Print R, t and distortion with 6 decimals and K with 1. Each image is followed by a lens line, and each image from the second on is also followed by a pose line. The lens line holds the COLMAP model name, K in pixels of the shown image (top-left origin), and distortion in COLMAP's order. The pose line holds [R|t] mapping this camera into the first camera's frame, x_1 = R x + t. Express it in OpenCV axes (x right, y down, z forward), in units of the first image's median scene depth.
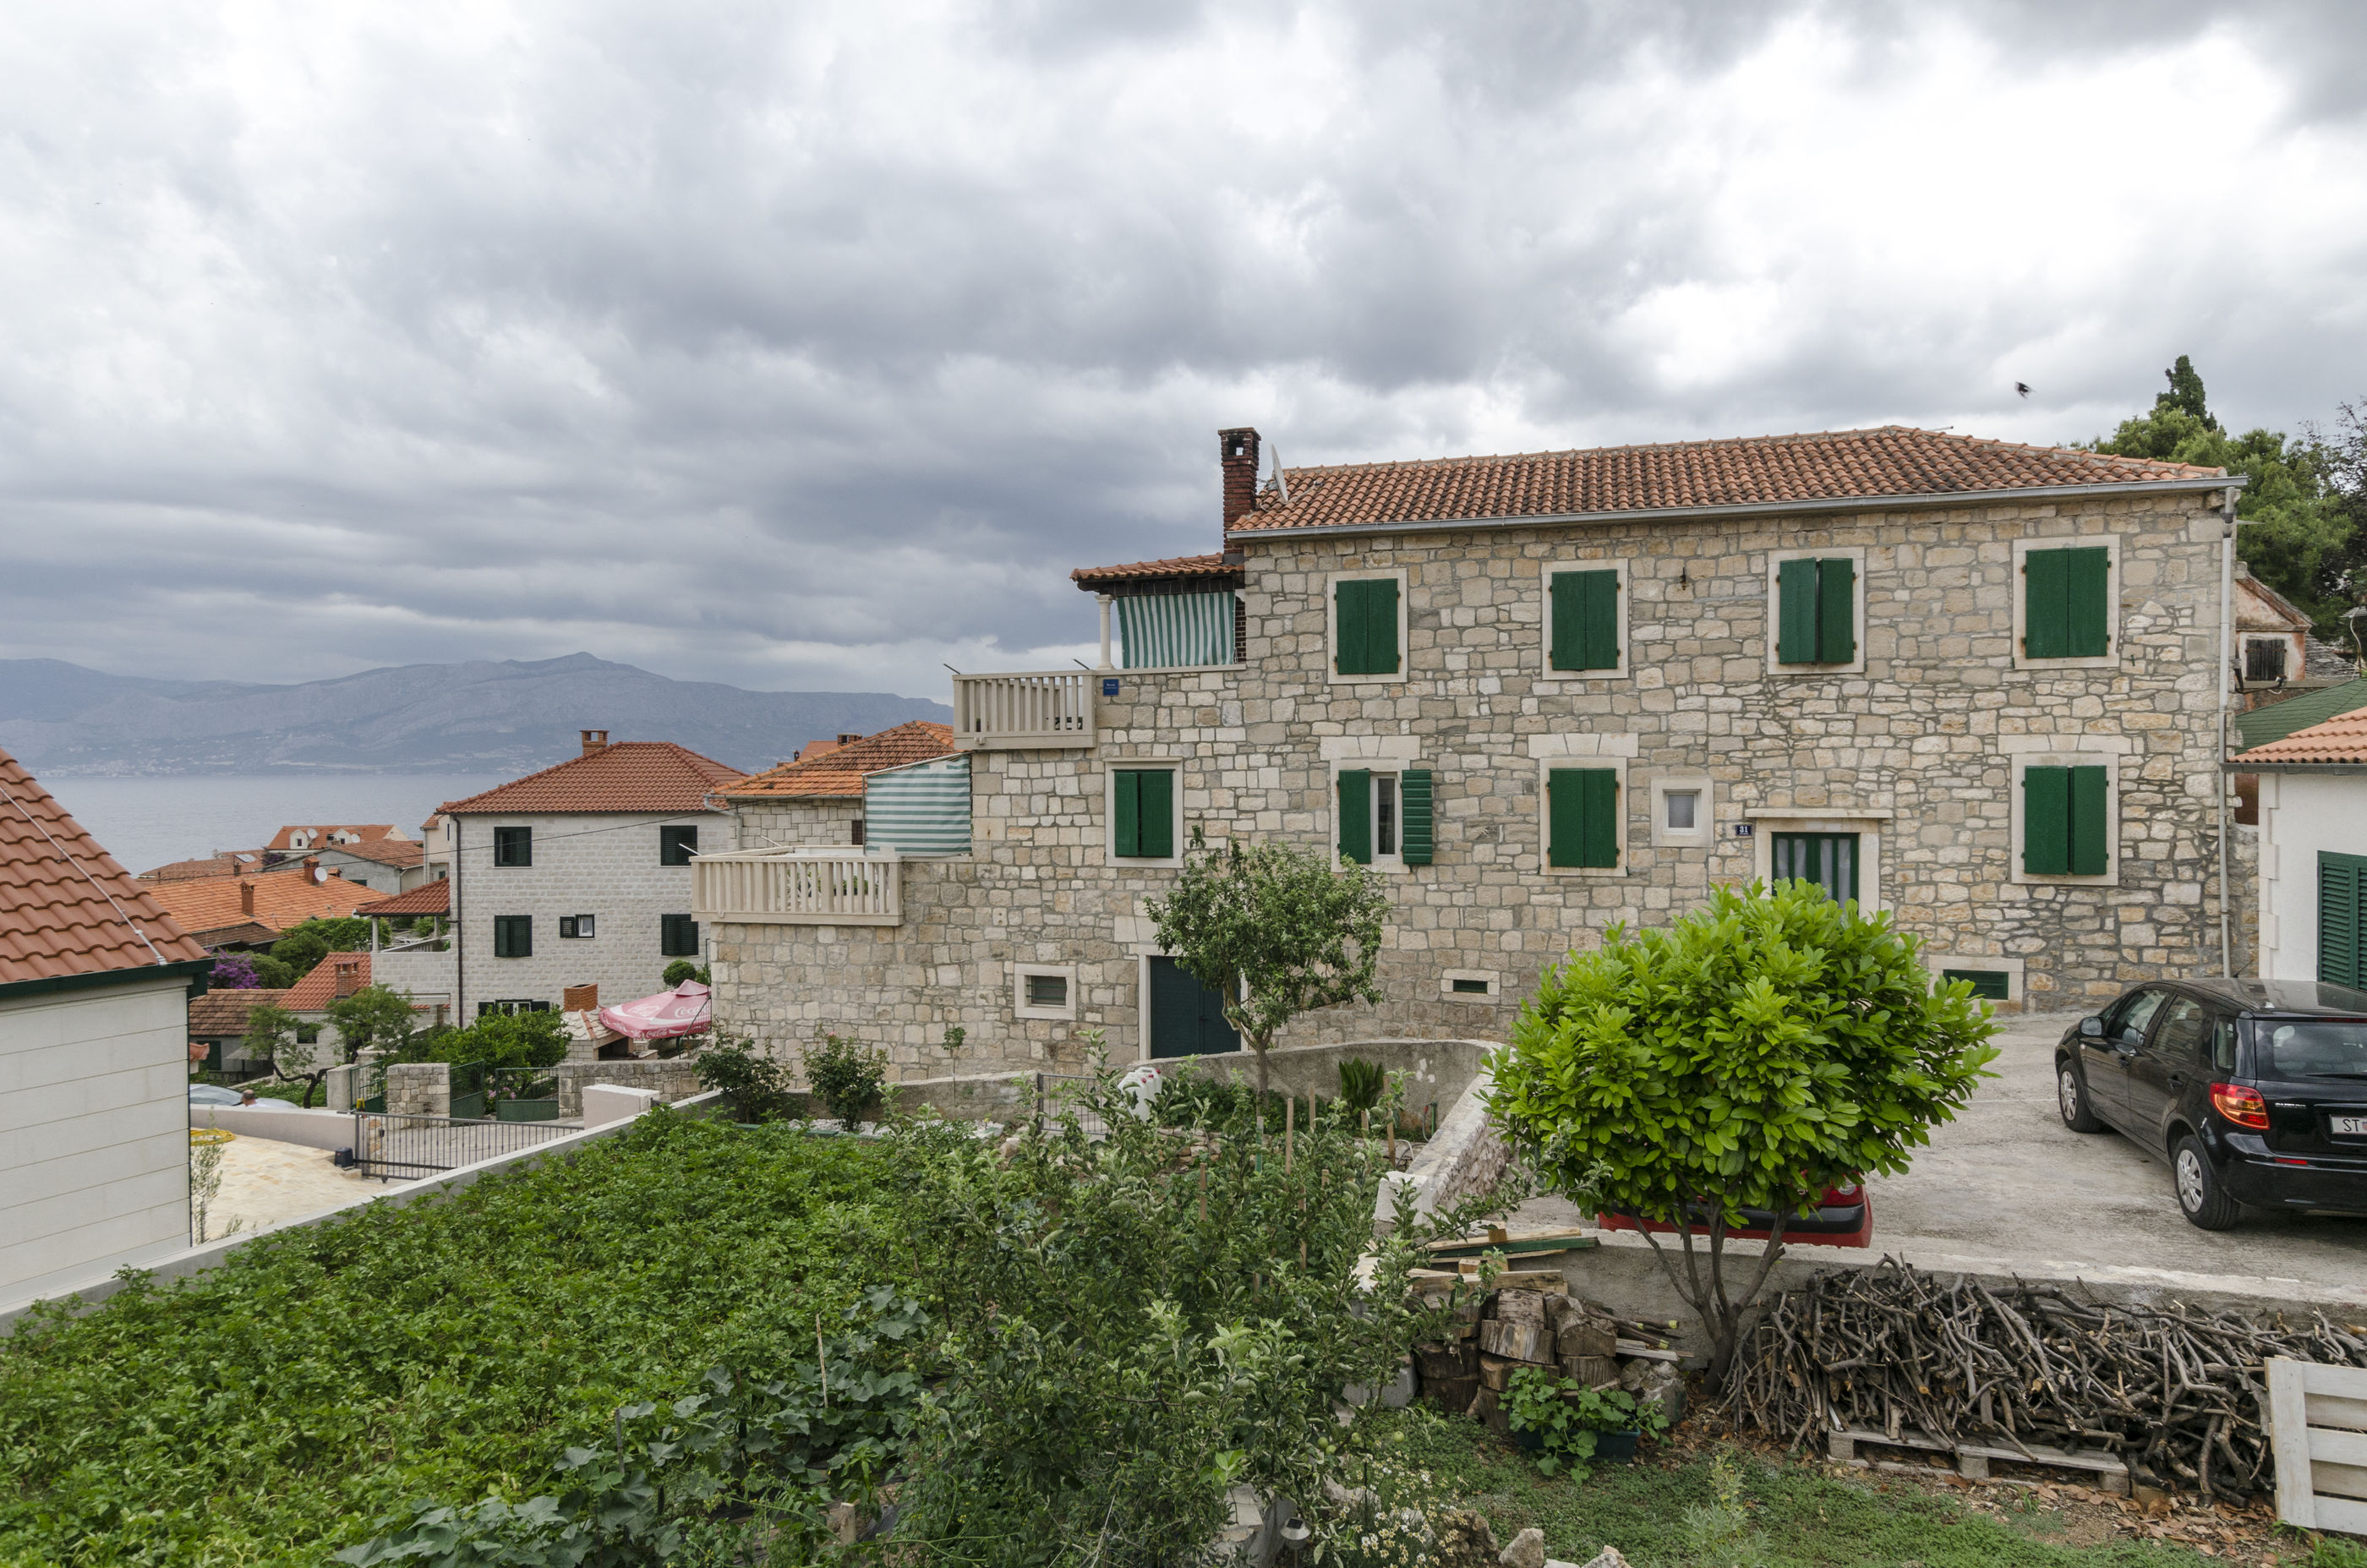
lens RADIAL K [[1381.3, 0, 1183.8], [0, 1381.3, 777.7], [0, 0, 1]] dist [0.000890, 0.000290]
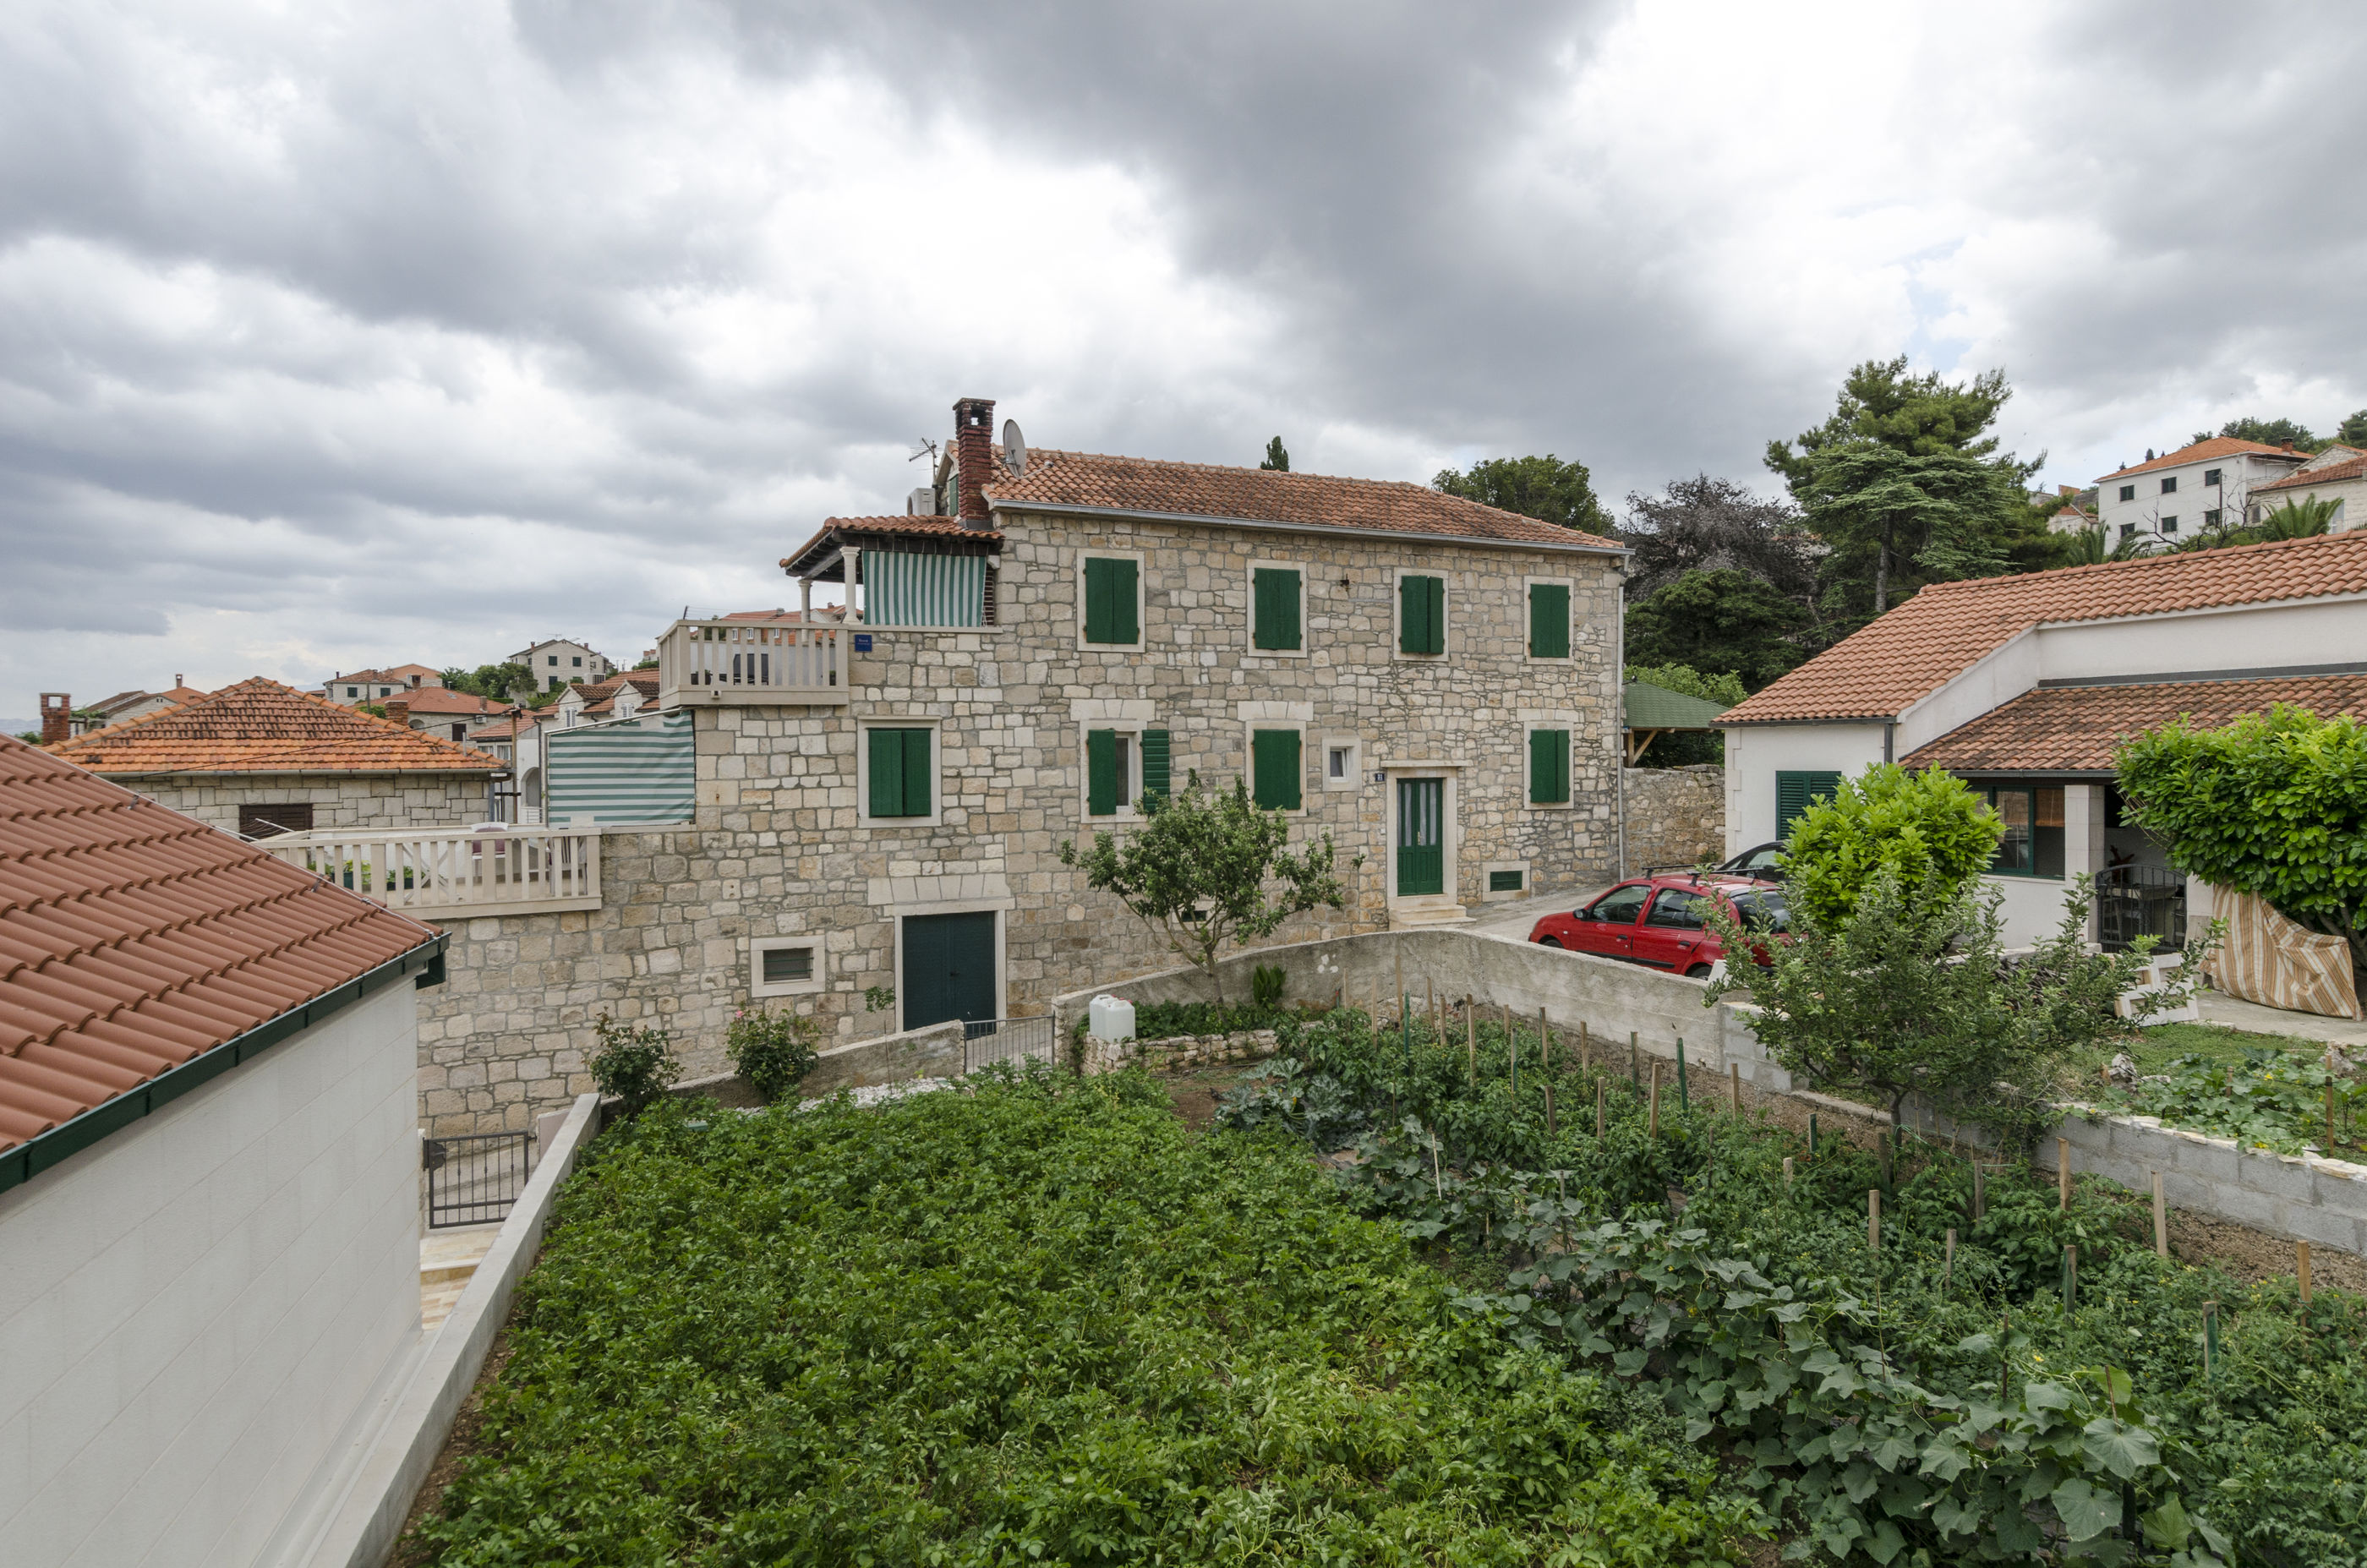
lens RADIAL K [[1380.4, 0, 1182.1], [0, 1380.4, 784.4], [0, 0, 1]] dist [0.001262, 0.001158]
pose [[0.738775, -0.011847, 0.673847, -0.577545], [0.010899, 0.999925, 0.005630, 0.032809], [-0.673863, 0.003185, 0.738849, 0.142736]]
